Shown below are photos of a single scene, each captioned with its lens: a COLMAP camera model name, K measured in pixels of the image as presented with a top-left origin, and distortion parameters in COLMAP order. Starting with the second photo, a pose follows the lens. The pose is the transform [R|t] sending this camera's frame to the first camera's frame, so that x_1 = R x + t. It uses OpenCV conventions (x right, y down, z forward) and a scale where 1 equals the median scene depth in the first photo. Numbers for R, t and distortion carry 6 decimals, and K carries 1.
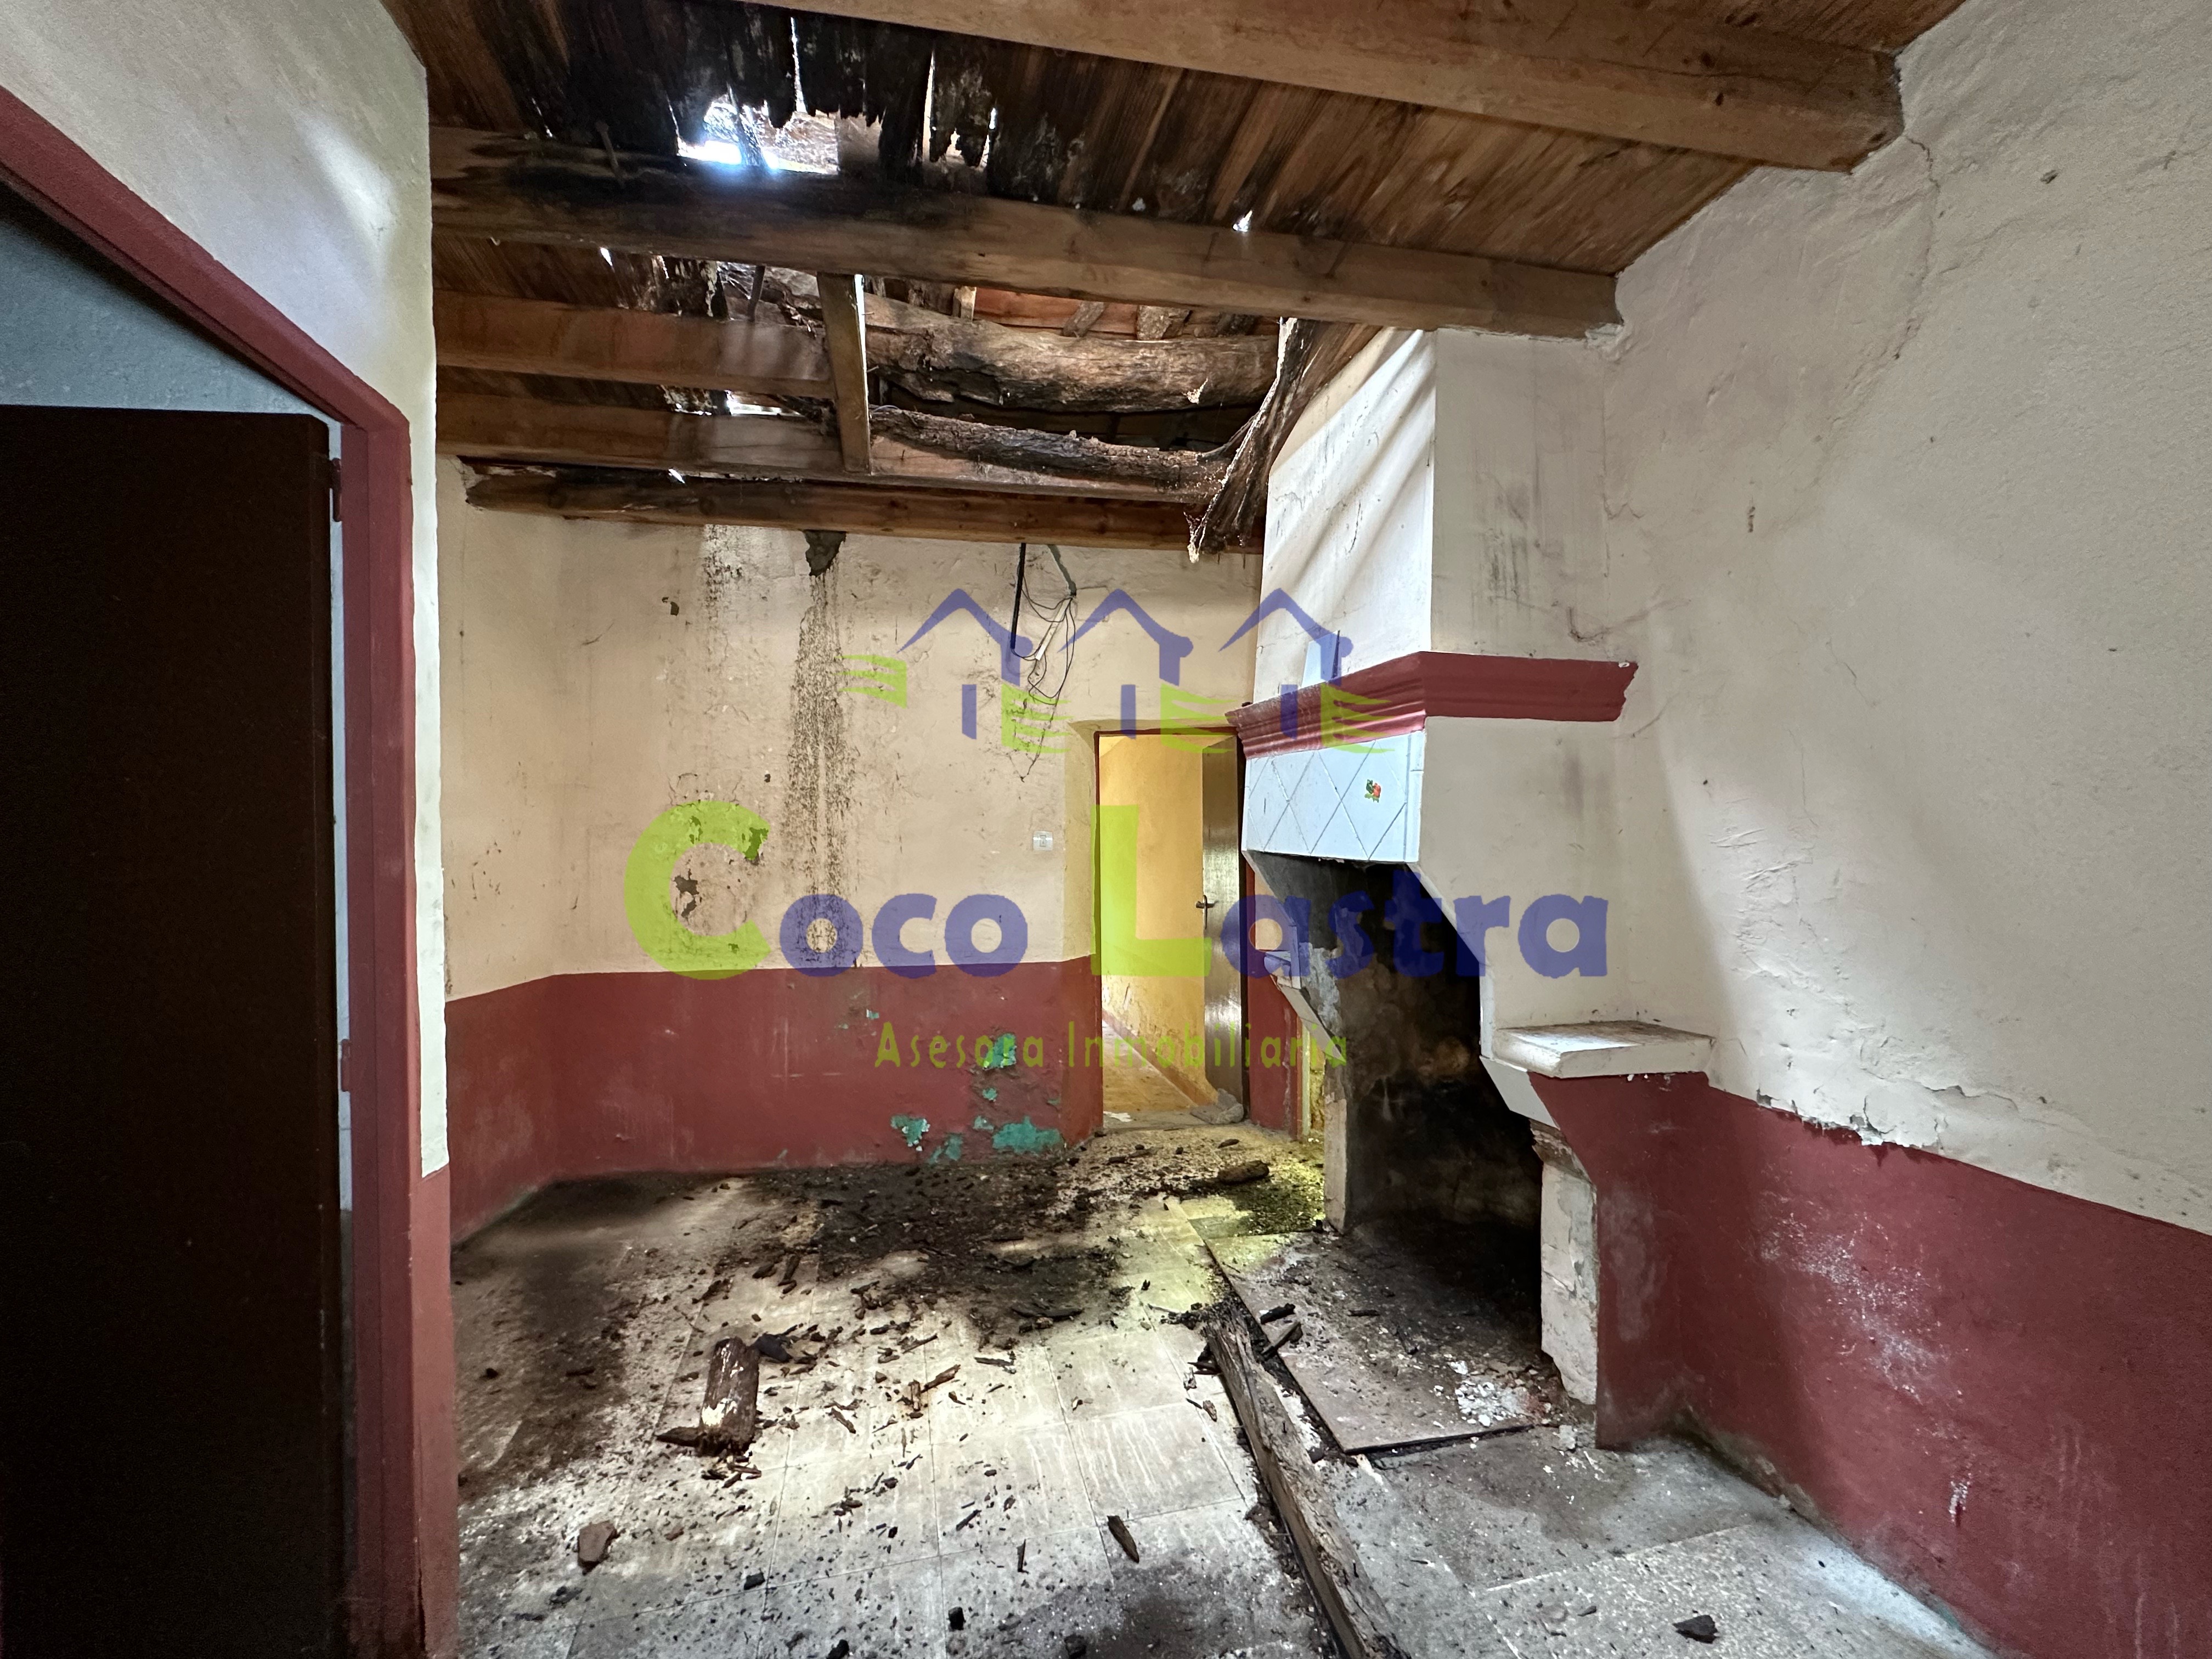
lens RADIAL K [[878.6, 0, 1099.8], [0, 878.6, 829.1], [0, 0, 1]] dist [-0.004369, 0.000981]
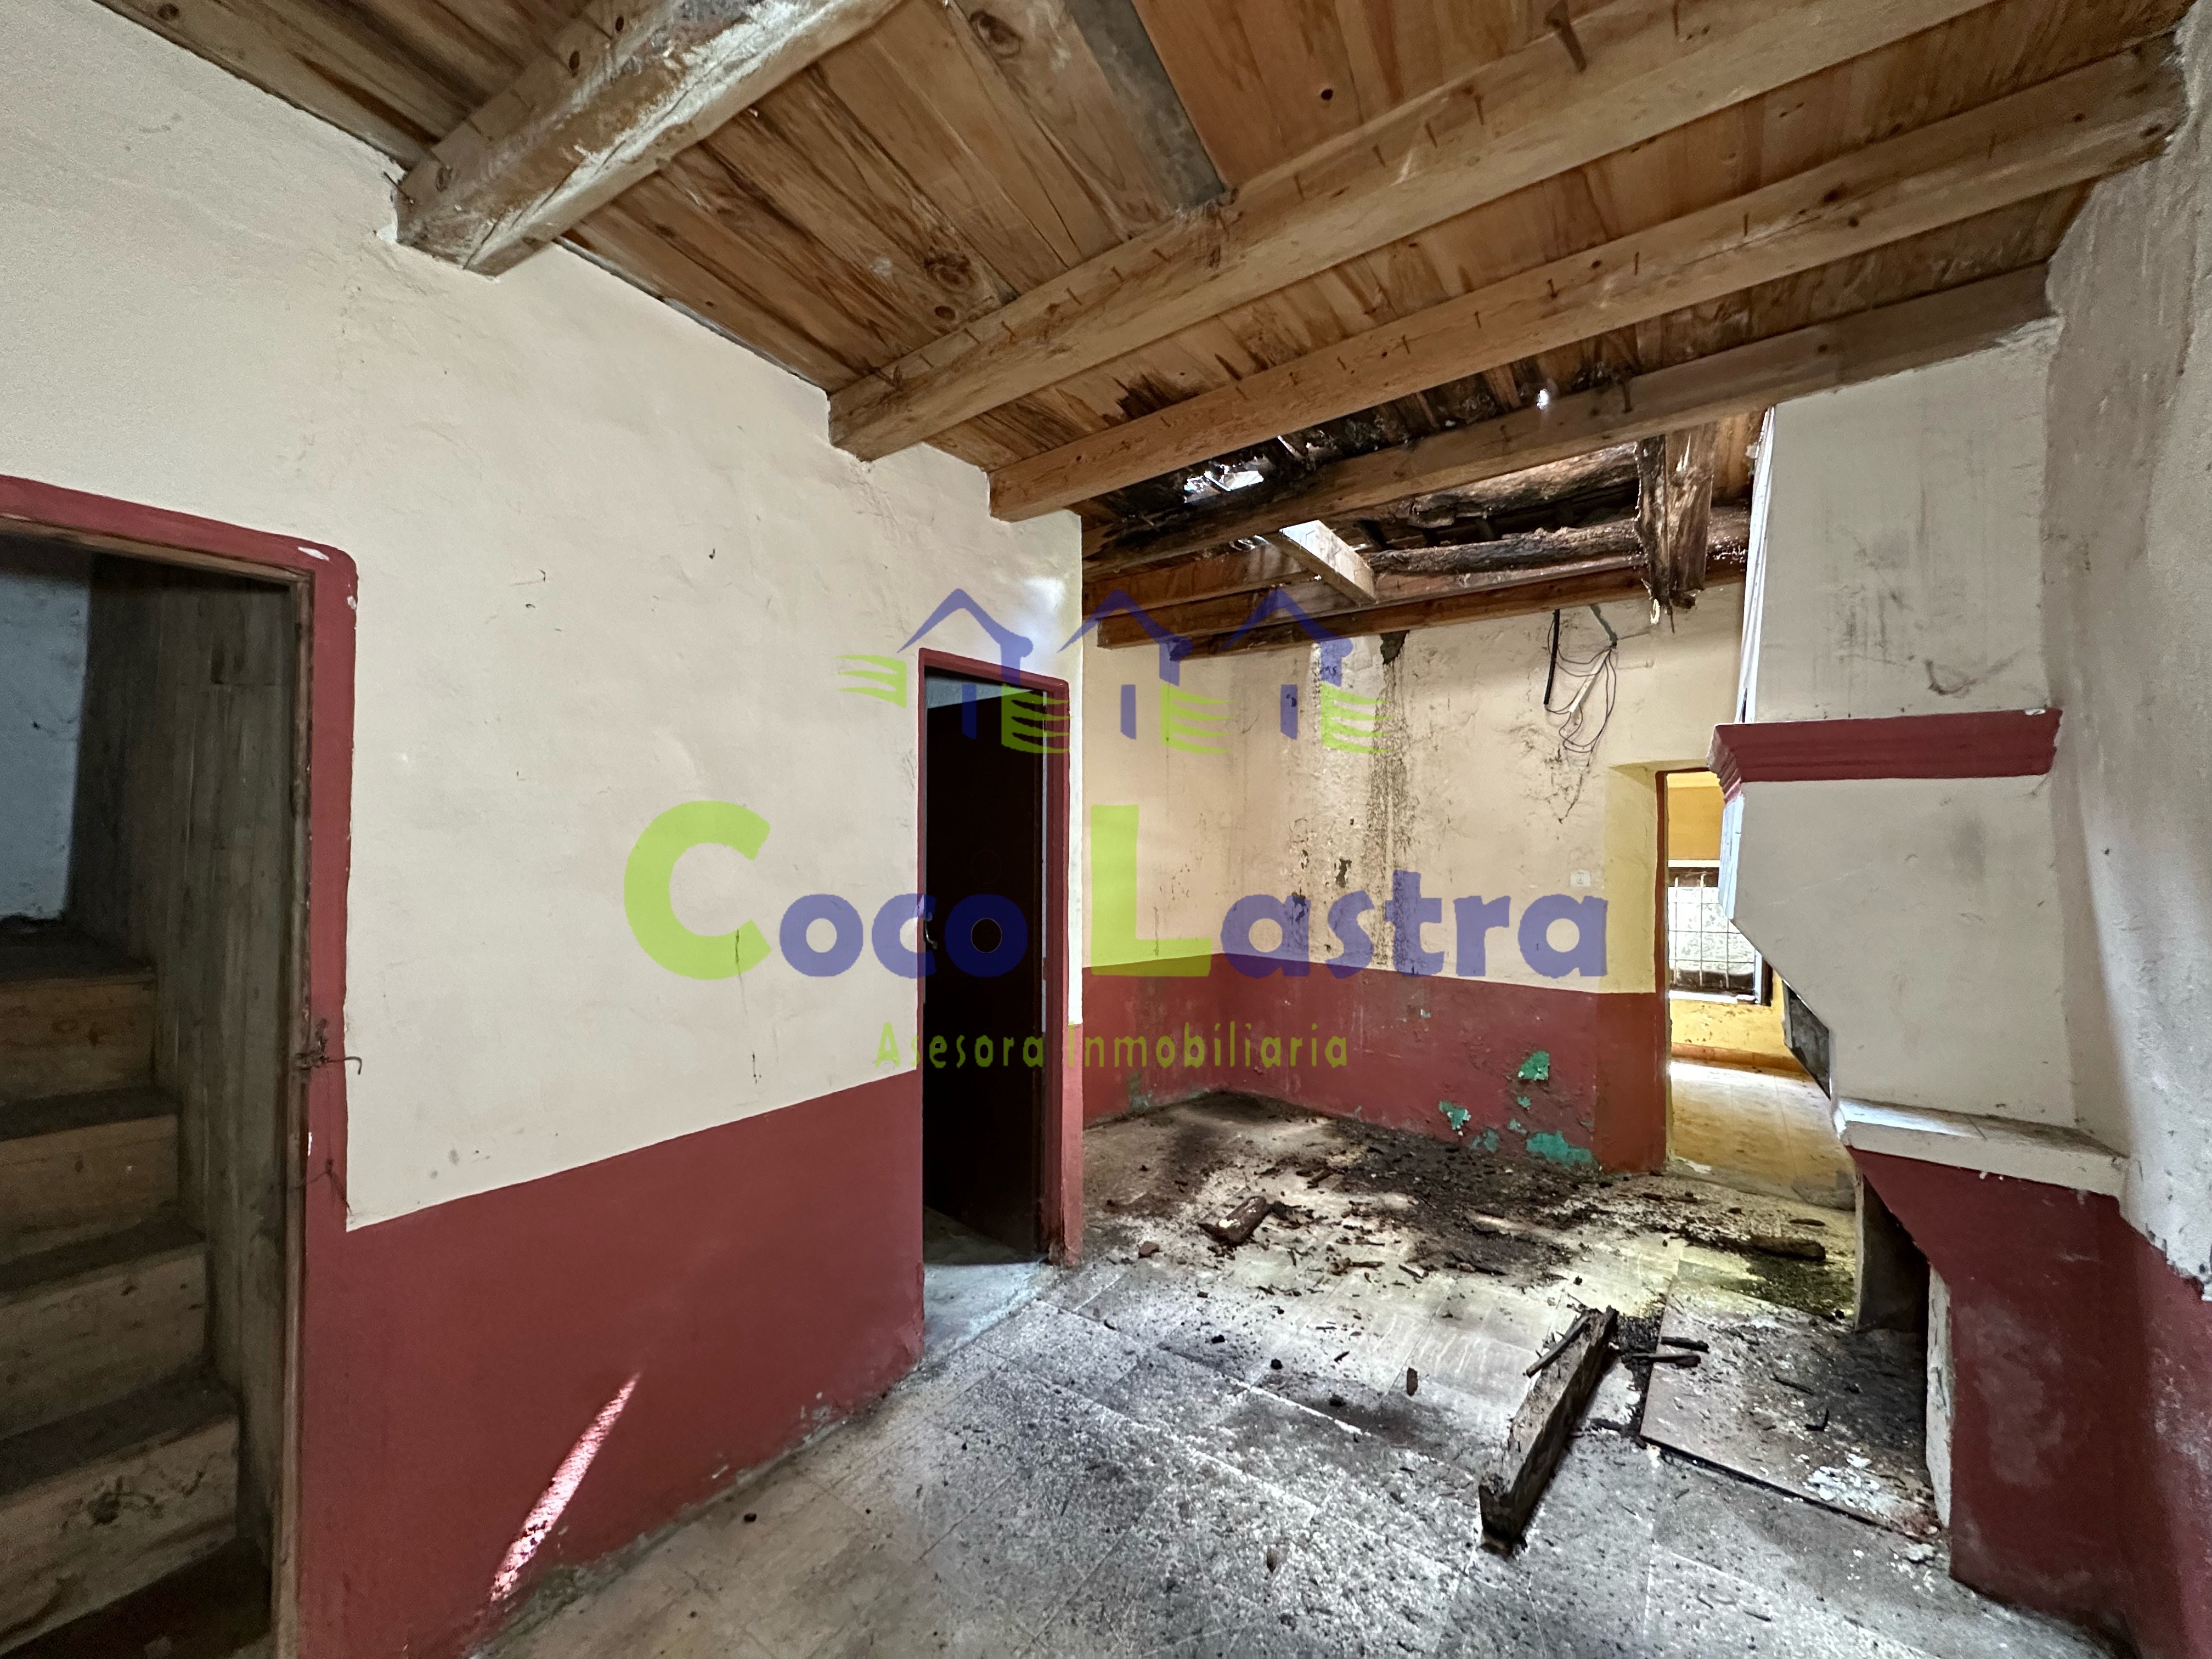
lens RADIAL K [[878.6, 0, 1102.5], [0, 878.6, 828.7], [0, 0, 1]] dist [-0.004369, 0.000981]
pose [[0.658836, 0.001430, -0.752285, 0.523935], [-0.014186, 0.999844, -0.010524, -0.040613], [0.752153, 0.017606, 0.658754, -0.219715]]
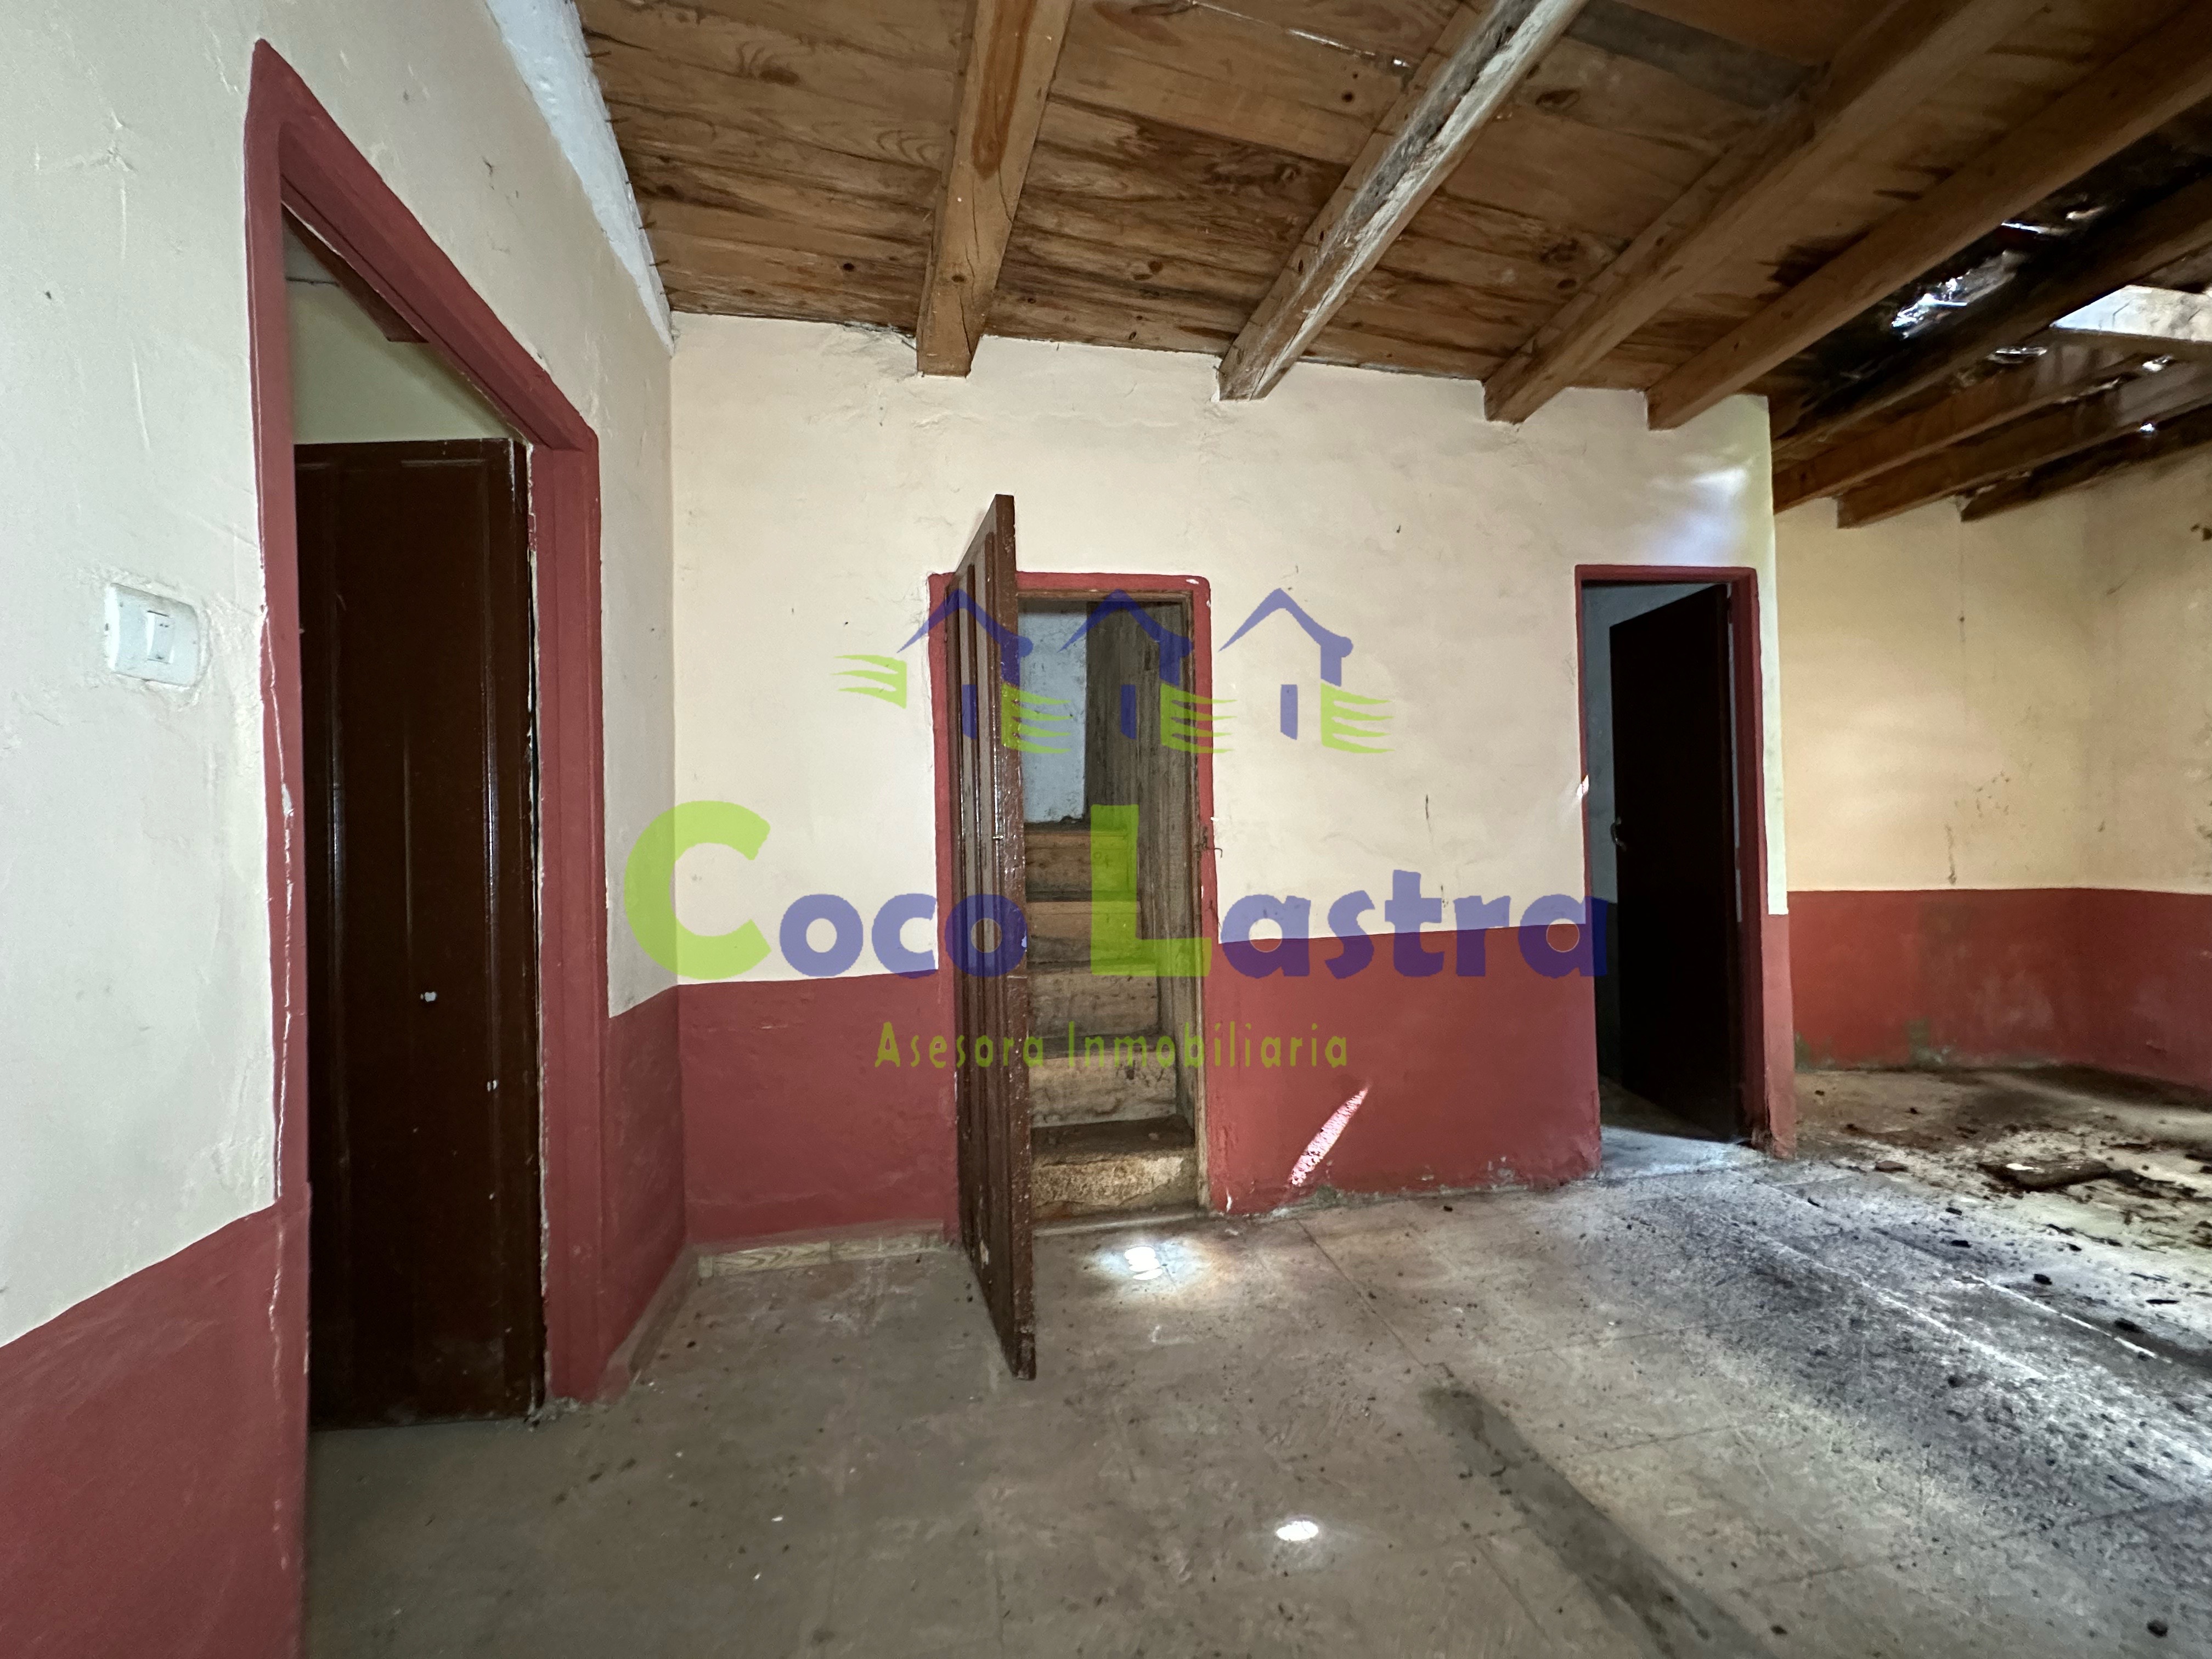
lens RADIAL K [[878.6, 0, 1102.5], [0, 878.6, 829.0], [0, 0, 1]] dist [-0.004369, 0.000981]
pose [[-0.074607, 0.004380, -0.997203, 0.850834], [0.019562, 0.999804, 0.002927, 0.083167], [0.997021, -0.019289, -0.074678, -0.269666]]
